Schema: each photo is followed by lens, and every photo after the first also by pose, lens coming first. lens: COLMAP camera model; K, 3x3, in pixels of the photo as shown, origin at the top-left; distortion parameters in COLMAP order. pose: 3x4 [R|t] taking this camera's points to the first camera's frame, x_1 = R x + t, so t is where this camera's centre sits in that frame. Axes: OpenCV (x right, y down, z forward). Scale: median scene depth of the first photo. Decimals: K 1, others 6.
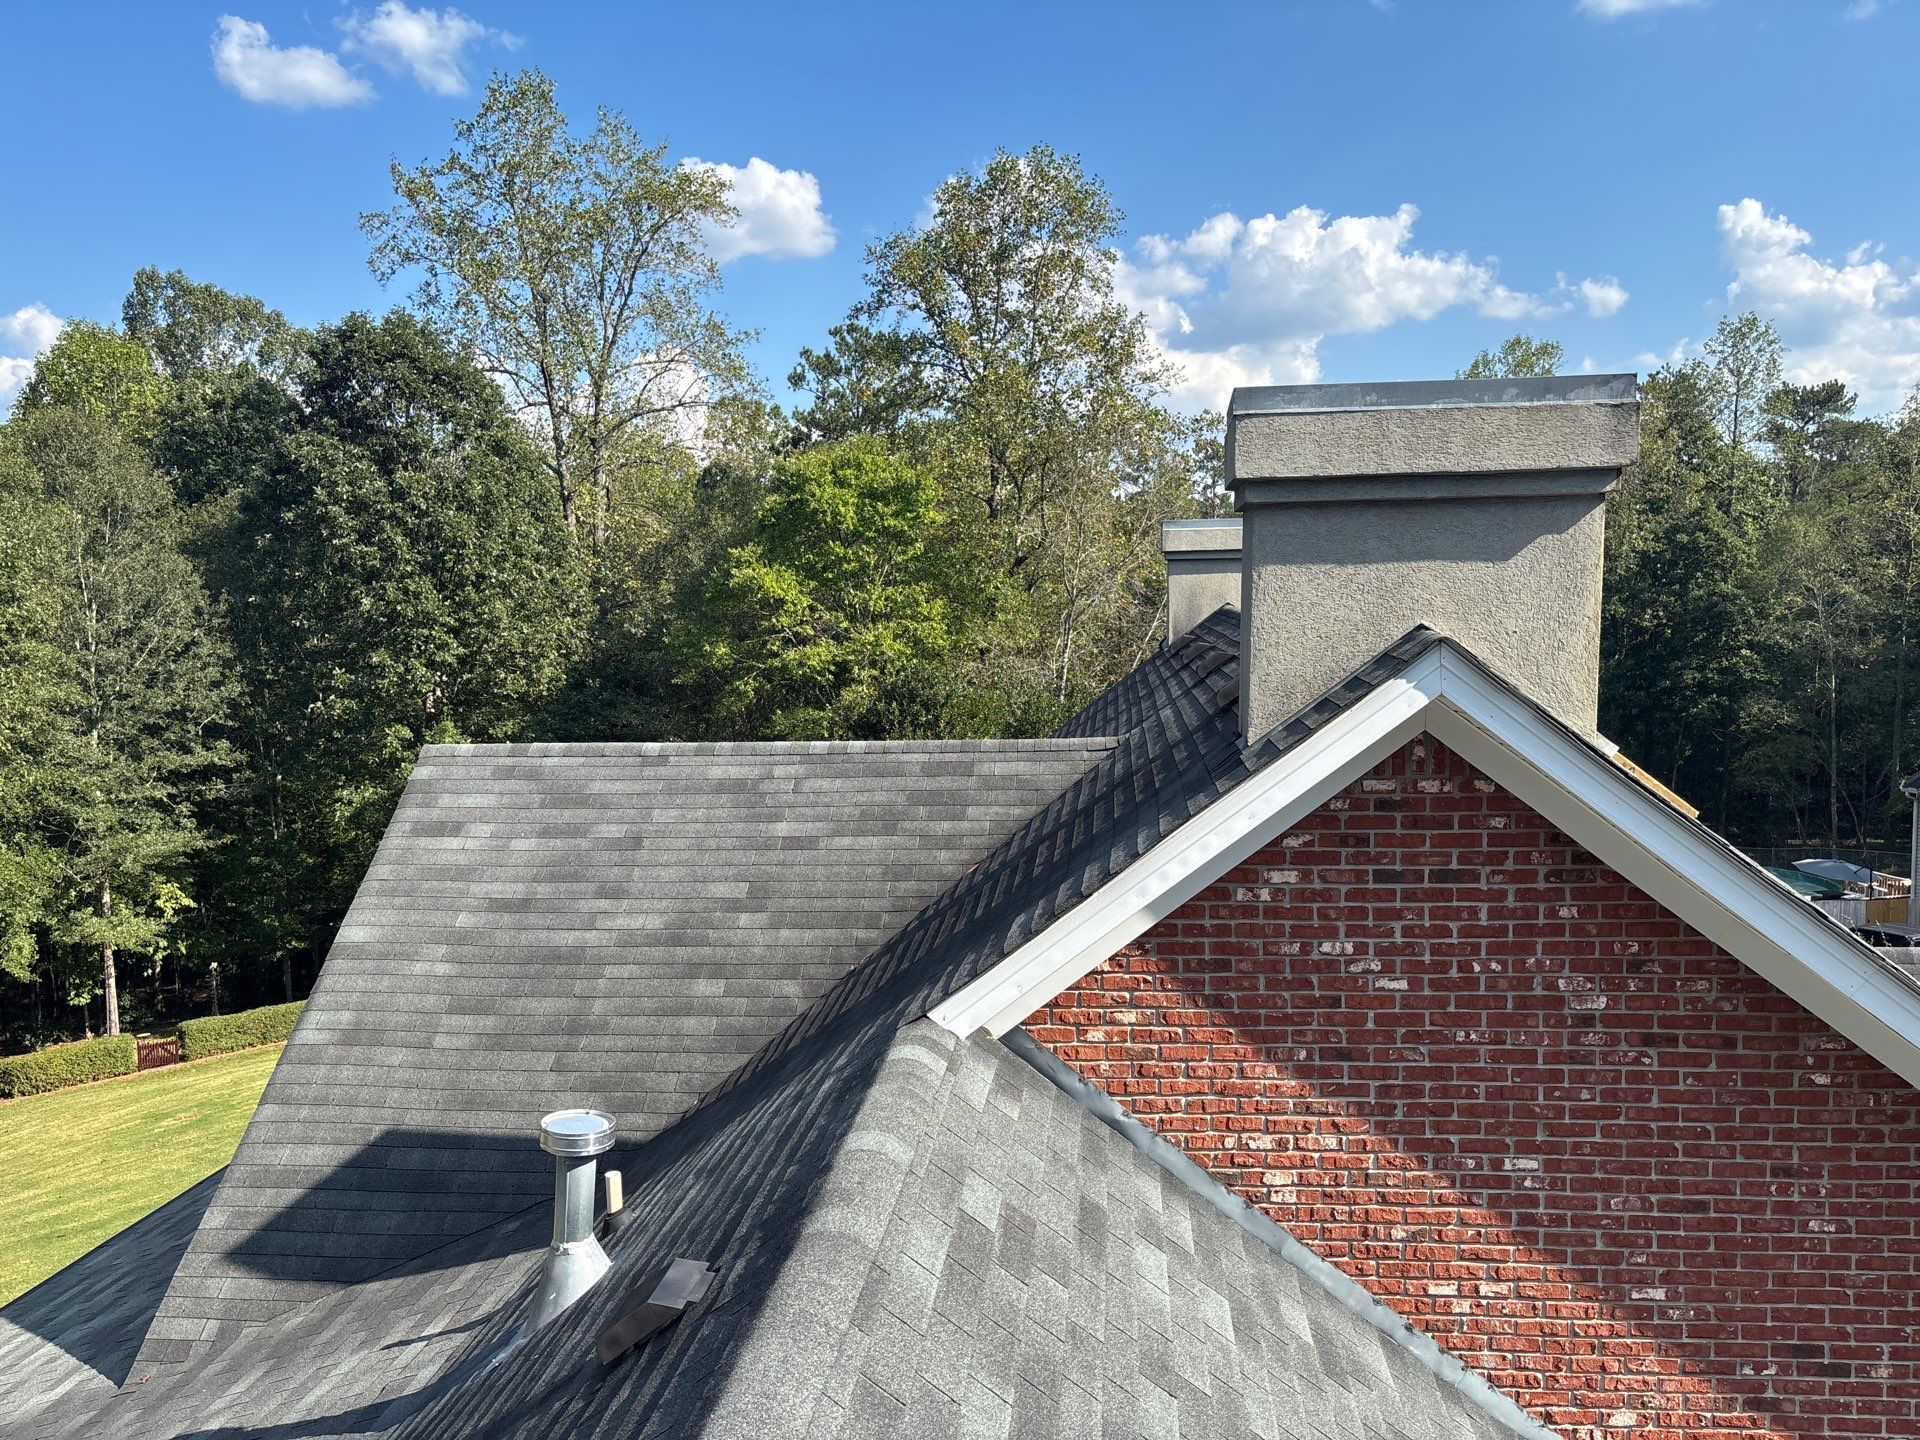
lens RADIAL K [[1504.3, 0, 971.3], [0, 1504.3, 719.3], [0, 0, 1]] dist [0.055390, -0.069228]
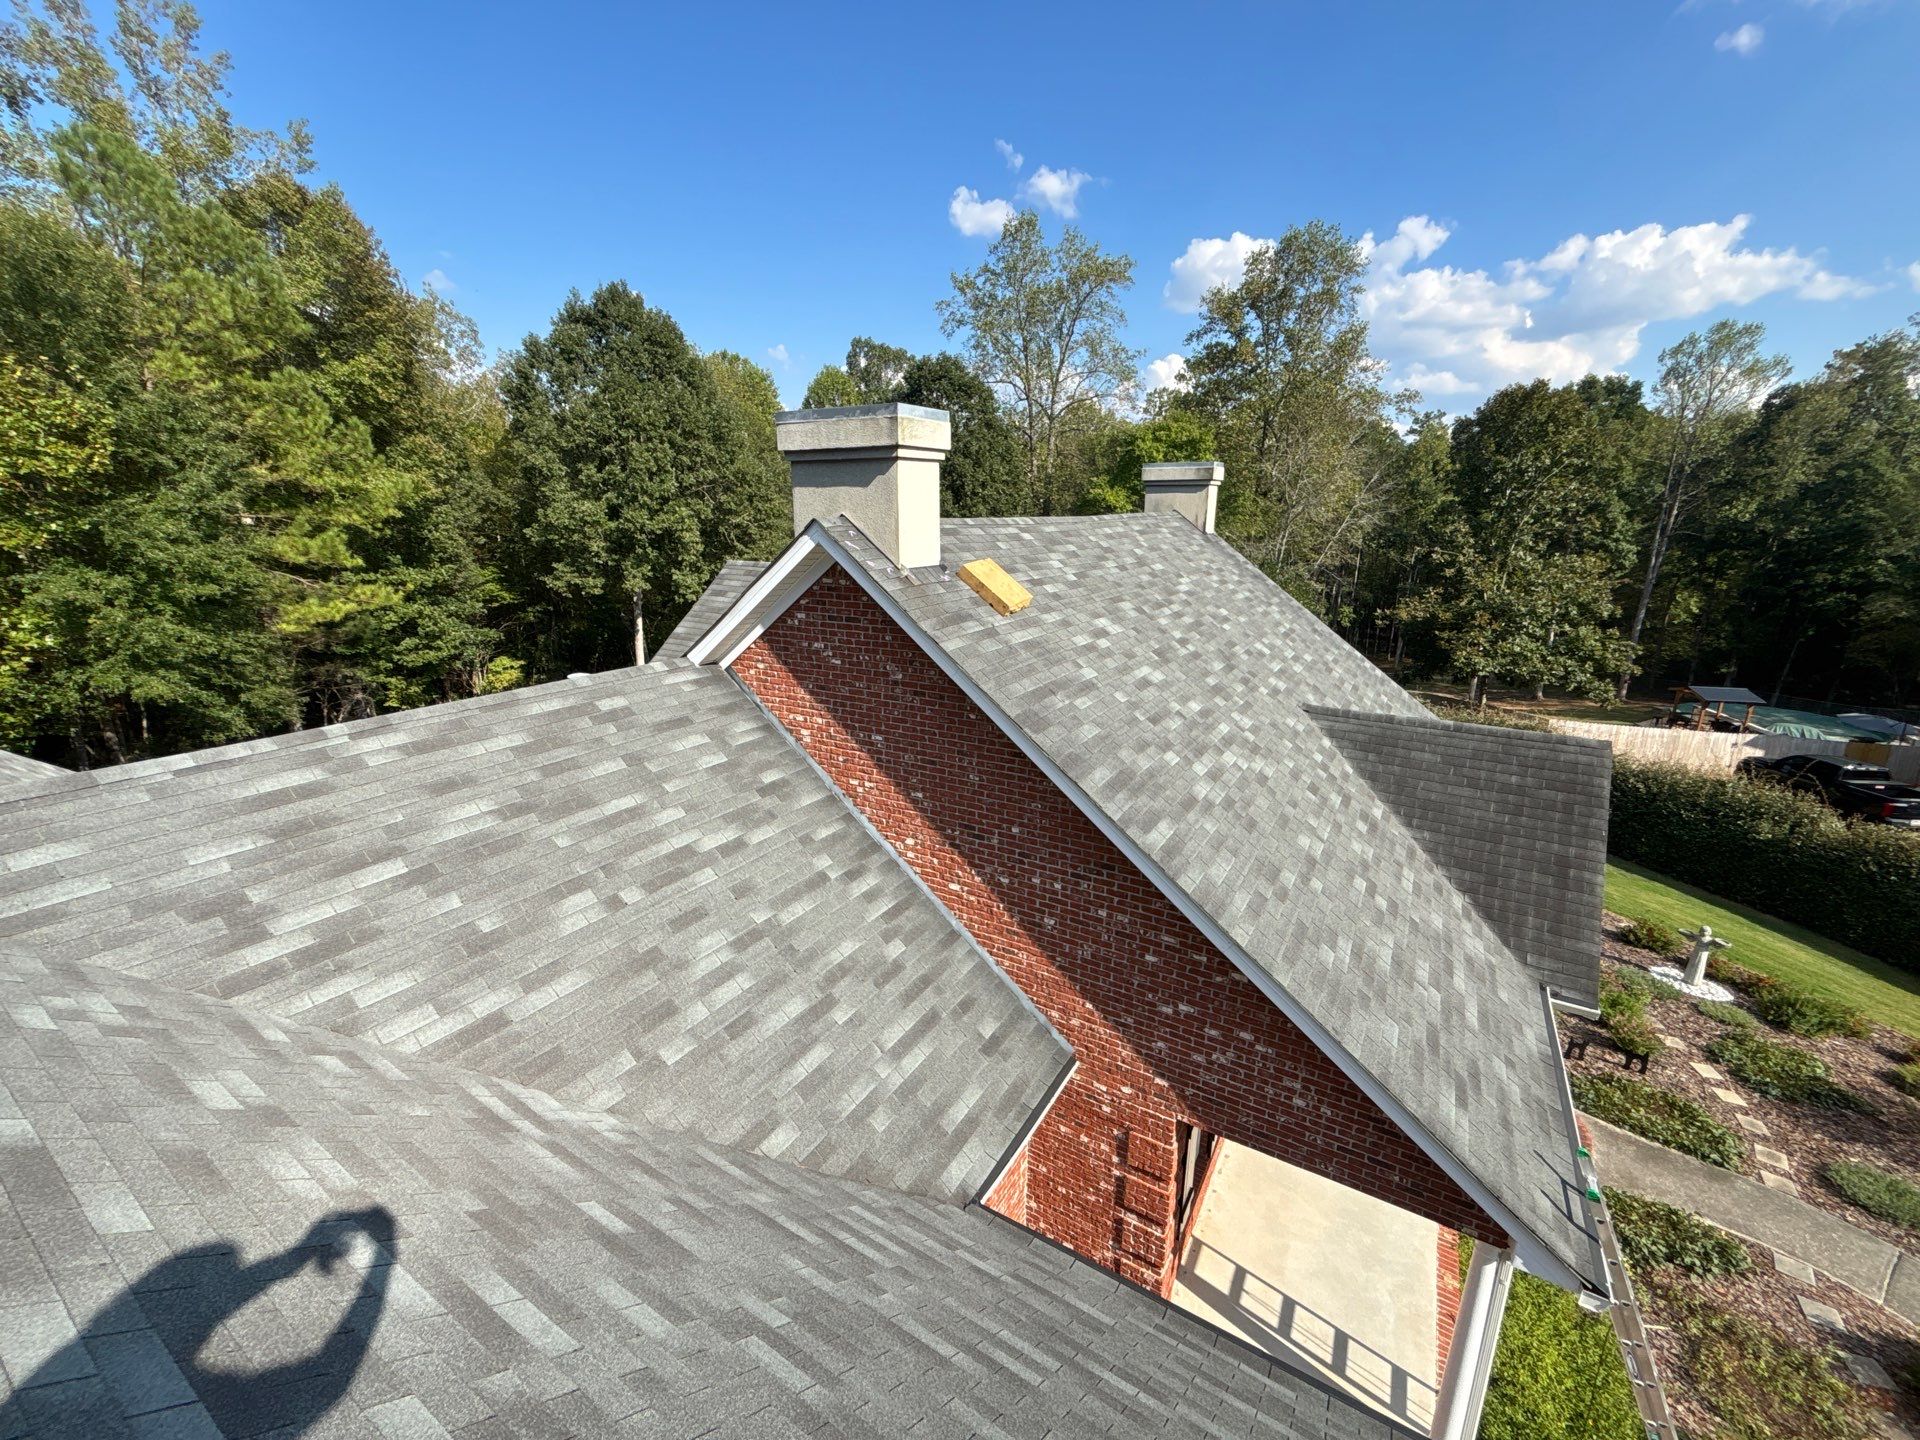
lens RADIAL K [[803.2, 0, 954.7], [0, 803.2, 720.4], [0, 0, 1]] dist [0.010987, -0.004856]
pose [[0.905678, 0.127993, -0.404185, 1.008142], [-0.053011, 0.980047, 0.191566, 0.004678], [0.420640, -0.152071, 0.894392, -0.126872]]
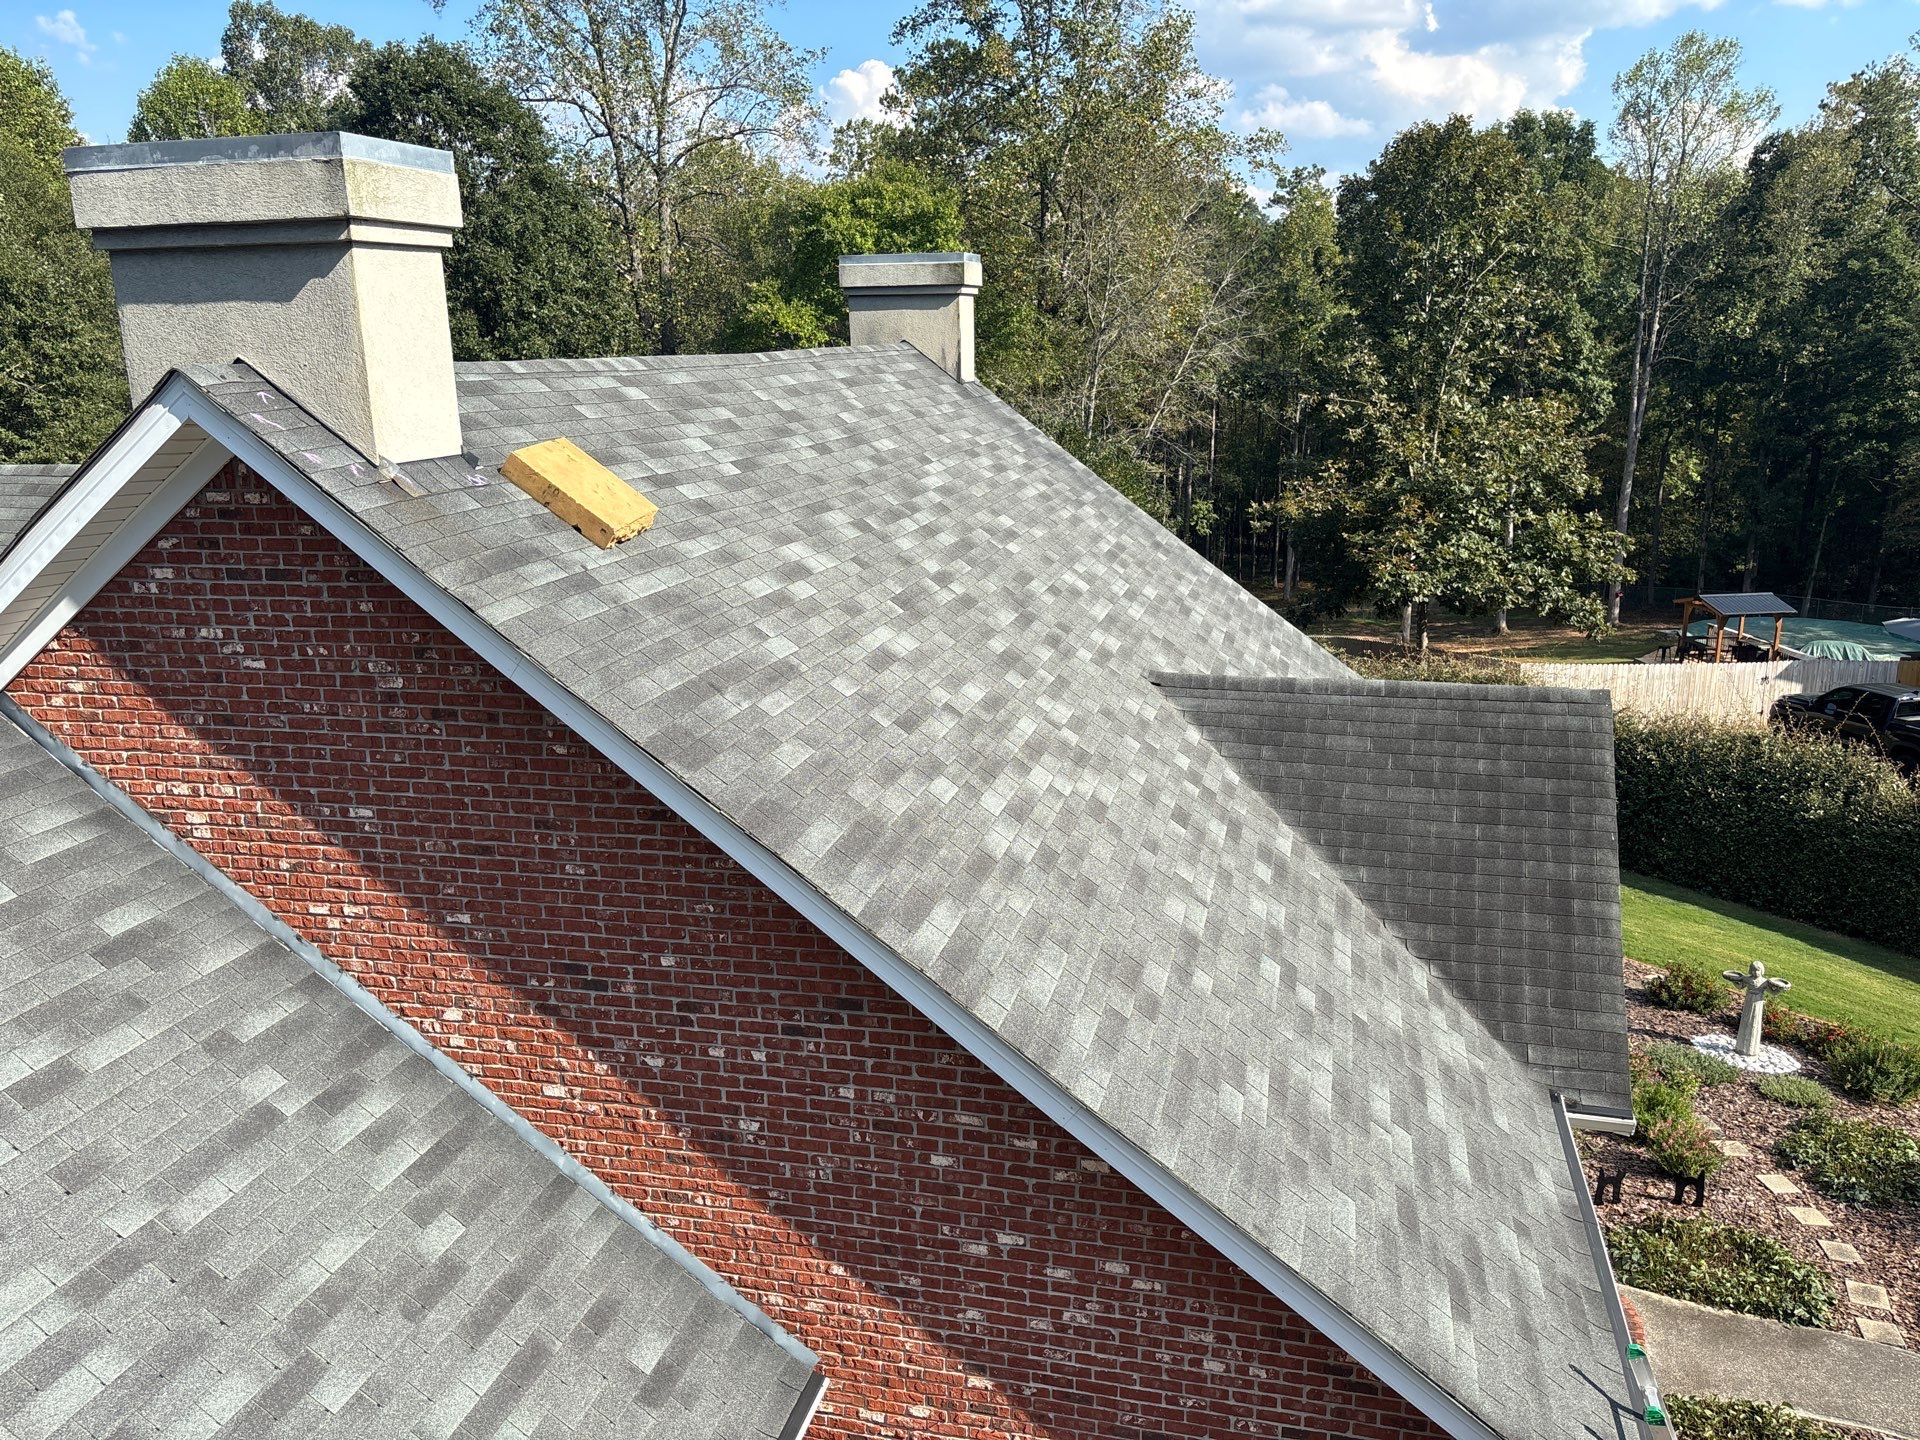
lens RADIAL K [[1504.3, 0, 971.3], [0, 1504.3, 719.3], [0, 0, 1]] dist [0.055390, -0.069228]
pose [[0.990887, 0.033397, -0.130492, 1.003091], [-0.010920, 0.985504, 0.169300, 0.007383], [0.134255, -0.166332, 0.976888, -0.112540]]
